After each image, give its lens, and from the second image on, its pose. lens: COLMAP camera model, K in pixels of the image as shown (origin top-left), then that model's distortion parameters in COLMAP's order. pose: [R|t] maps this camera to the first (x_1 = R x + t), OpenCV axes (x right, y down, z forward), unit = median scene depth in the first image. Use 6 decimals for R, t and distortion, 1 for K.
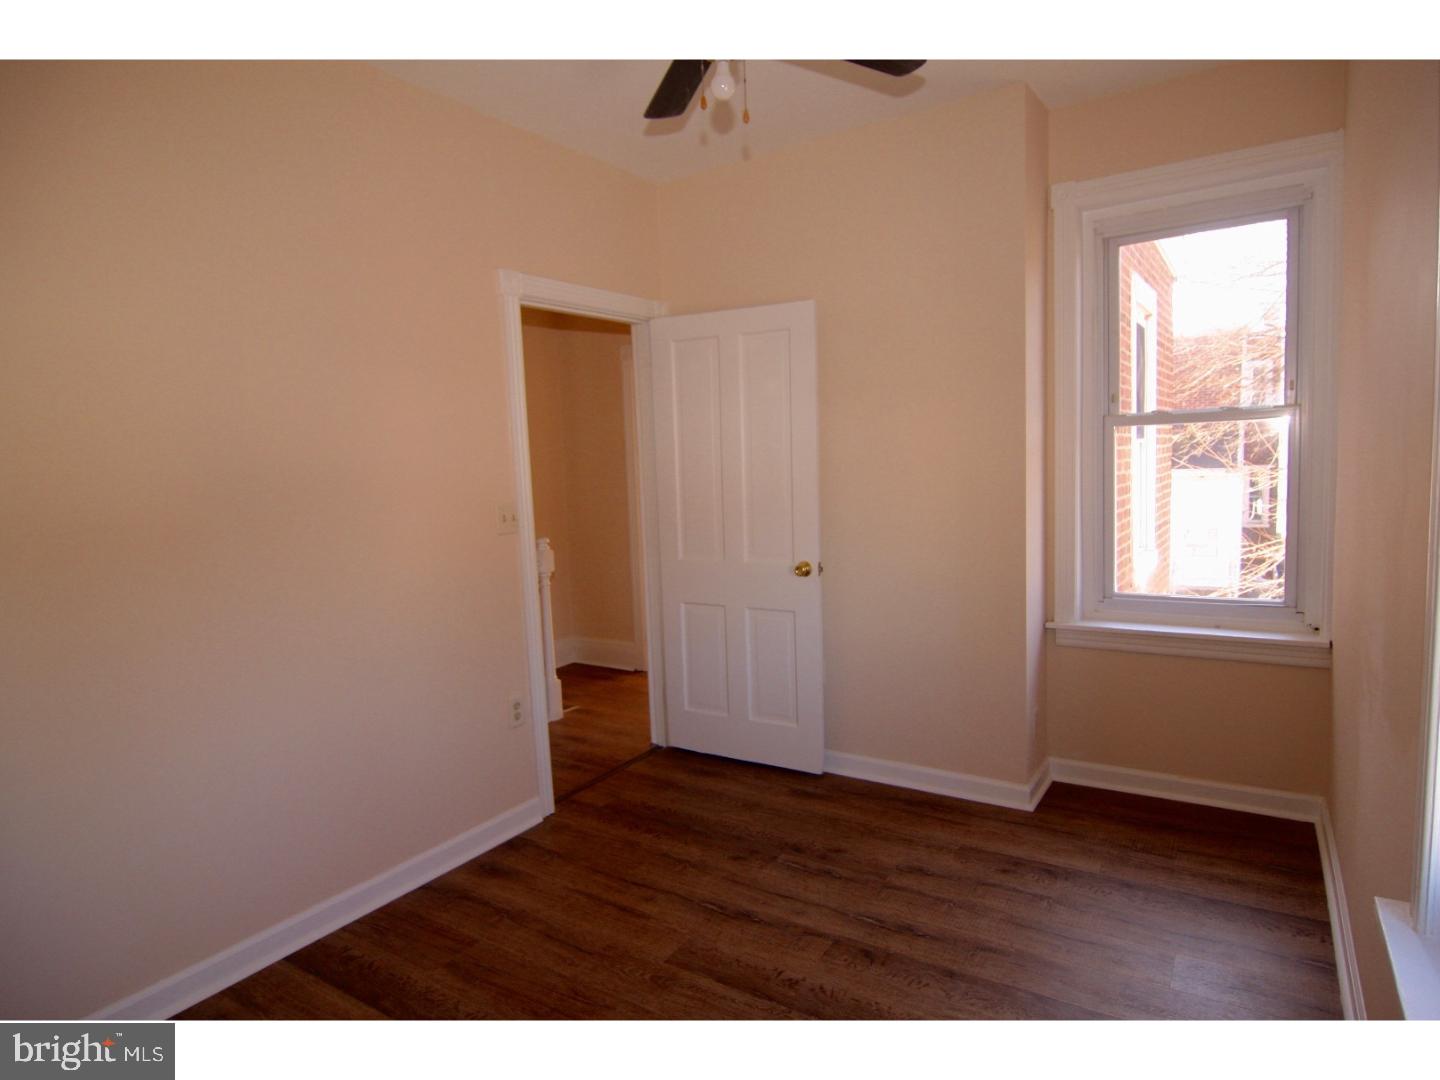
lens RADIAL K [[838.4, 0, 720.6], [0, 838.4, 539.6], [0, 0, 1]] dist [-0.006034, -0.002712]
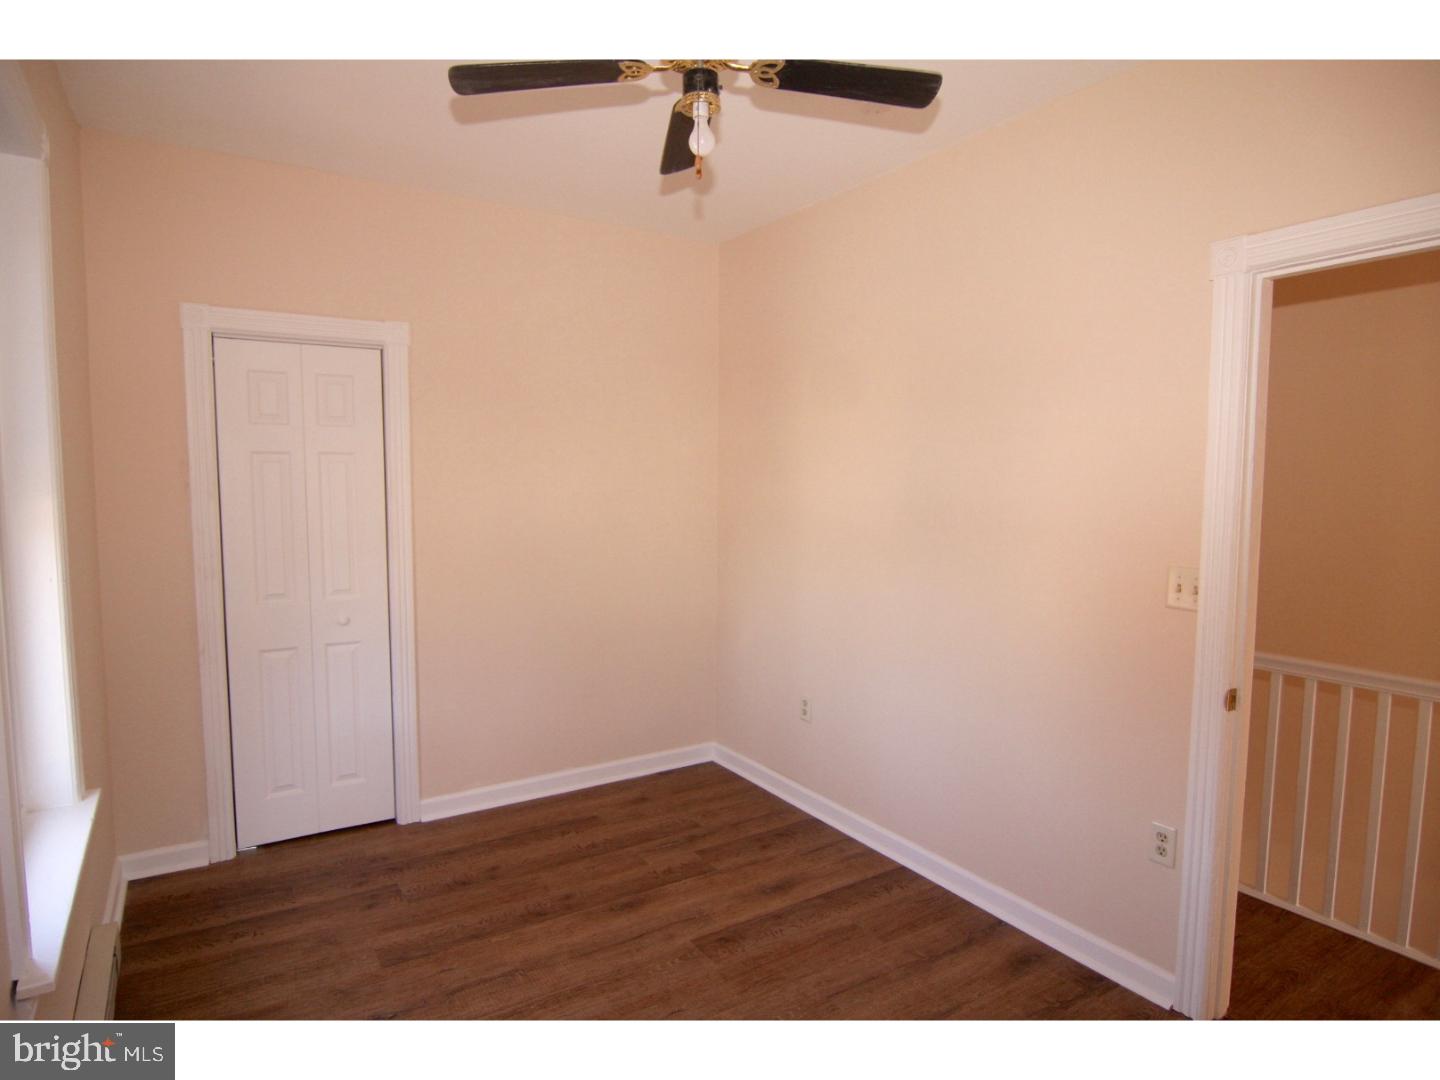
lens RADIAL K [[838.4, 0, 720.0], [0, 838.4, 542.6], [0, 0, 1]] dist [-0.006034, -0.002712]
pose [[-0.407412, 0.115831, -0.905869, 0.657166], [-0.080243, 0.983547, 0.161853, -0.173979], [0.909712, 0.138630, -0.391415, 1.047868]]
